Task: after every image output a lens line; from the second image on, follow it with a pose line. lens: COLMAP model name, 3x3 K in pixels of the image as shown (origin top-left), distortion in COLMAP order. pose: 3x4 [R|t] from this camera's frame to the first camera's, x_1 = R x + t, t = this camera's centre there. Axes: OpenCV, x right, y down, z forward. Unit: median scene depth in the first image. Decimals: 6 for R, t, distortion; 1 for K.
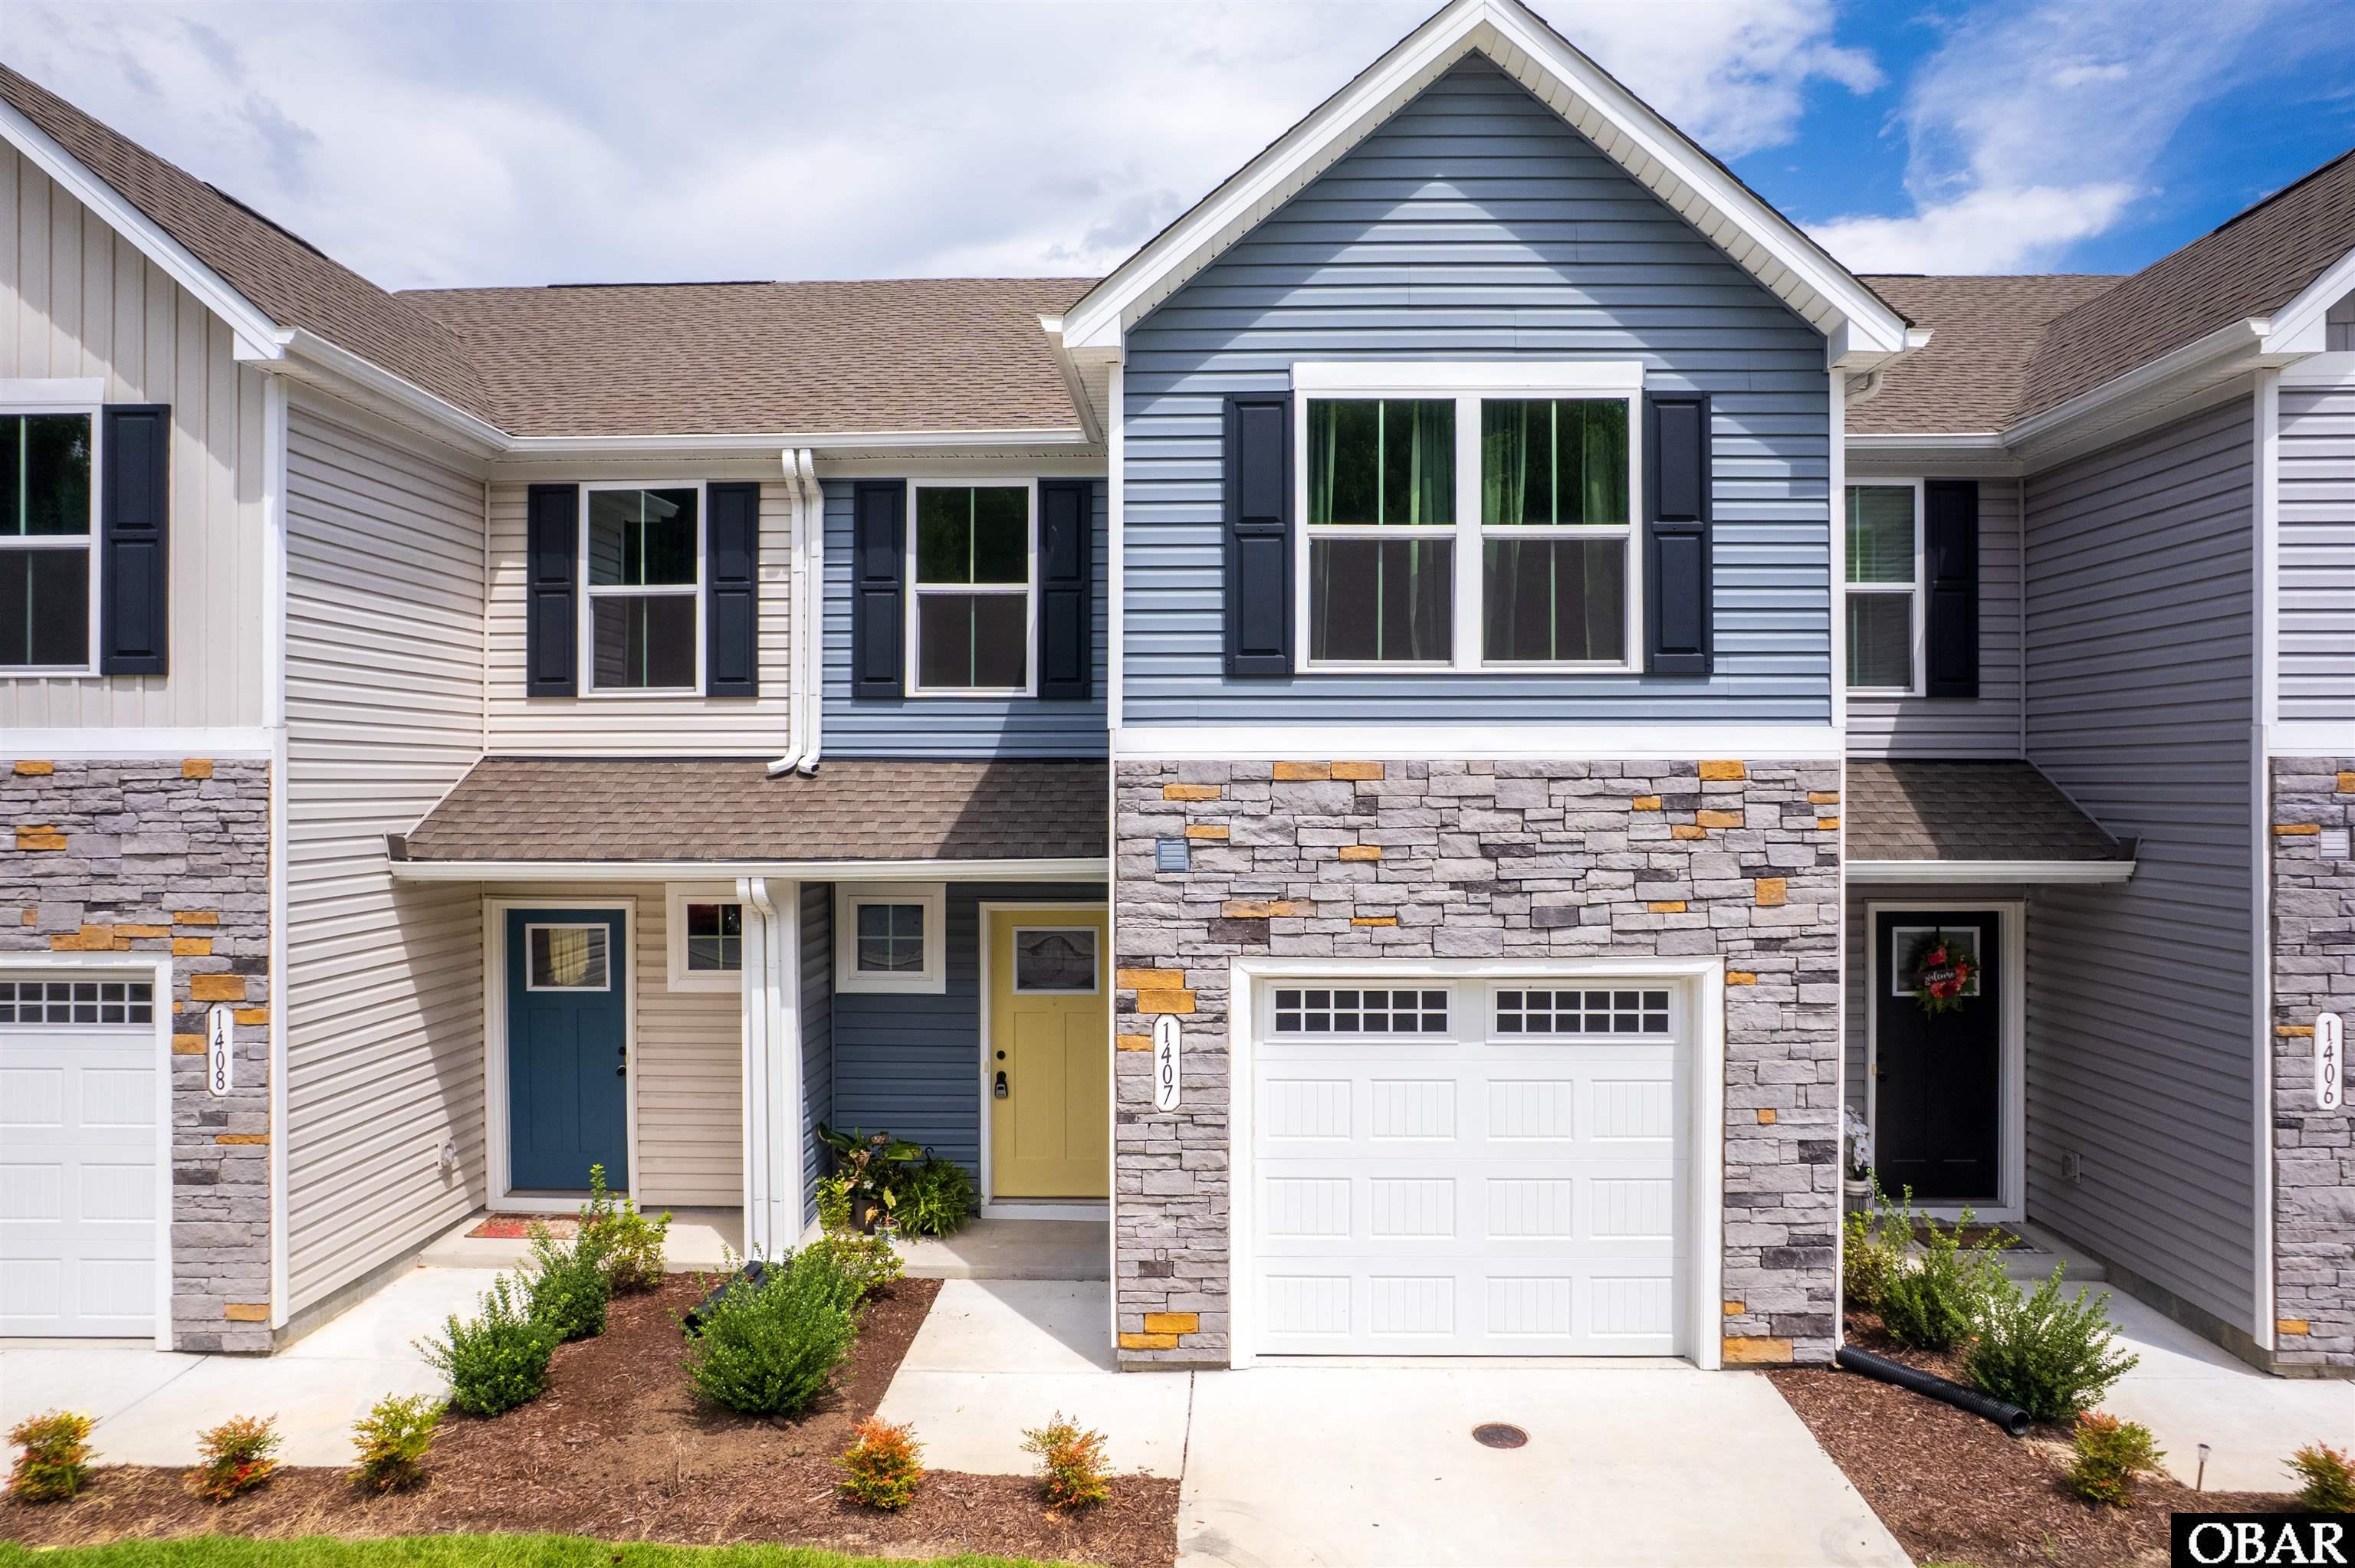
lens RADIAL K [[1548.5, 0, 1136.7], [0, 1548.5, 762.2], [0, 0, 1]] dist [-0.068051, 0.056870]
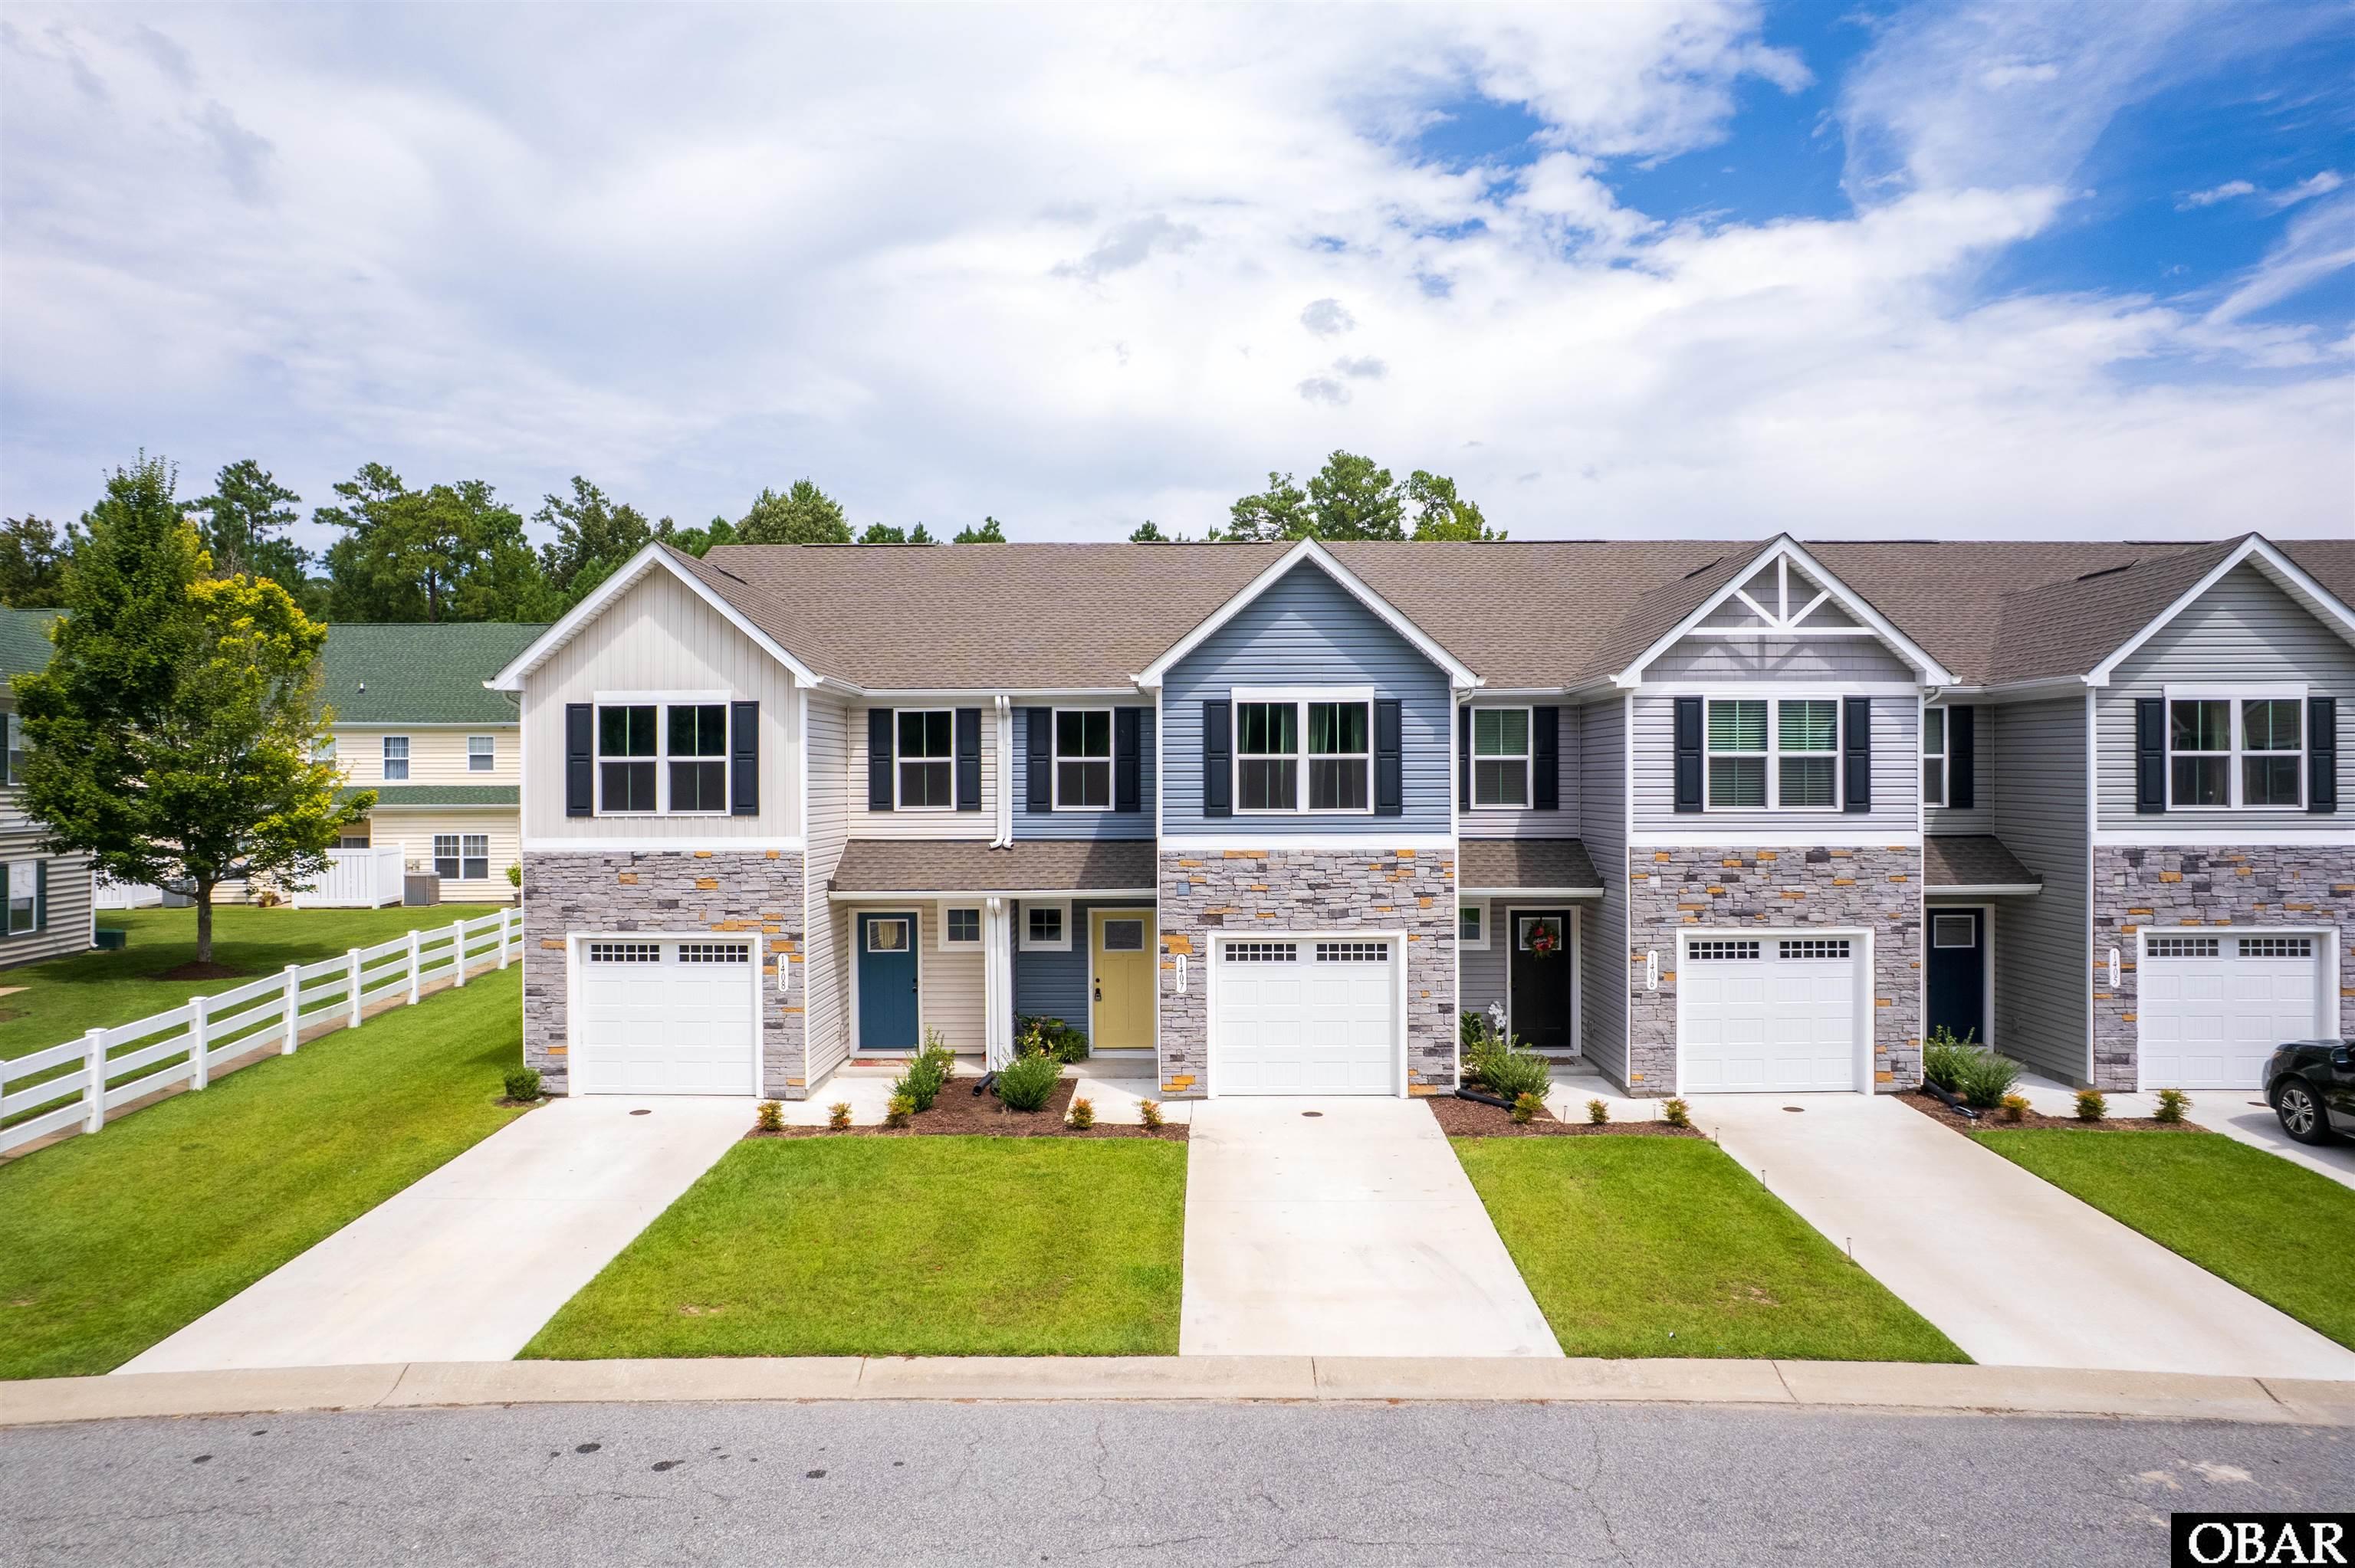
lens RADIAL K [[1372.4, 0, 1138.2], [0, 1372.4, 776.6], [0, 0, 1]] dist [-0.039505, -0.000347]
pose [[0.999902, -0.004218, 0.013361, -0.076717], [0.004232, 0.999991, -0.000999, -0.116467], [-0.013357, 0.001055, 0.999910, -1.180697]]
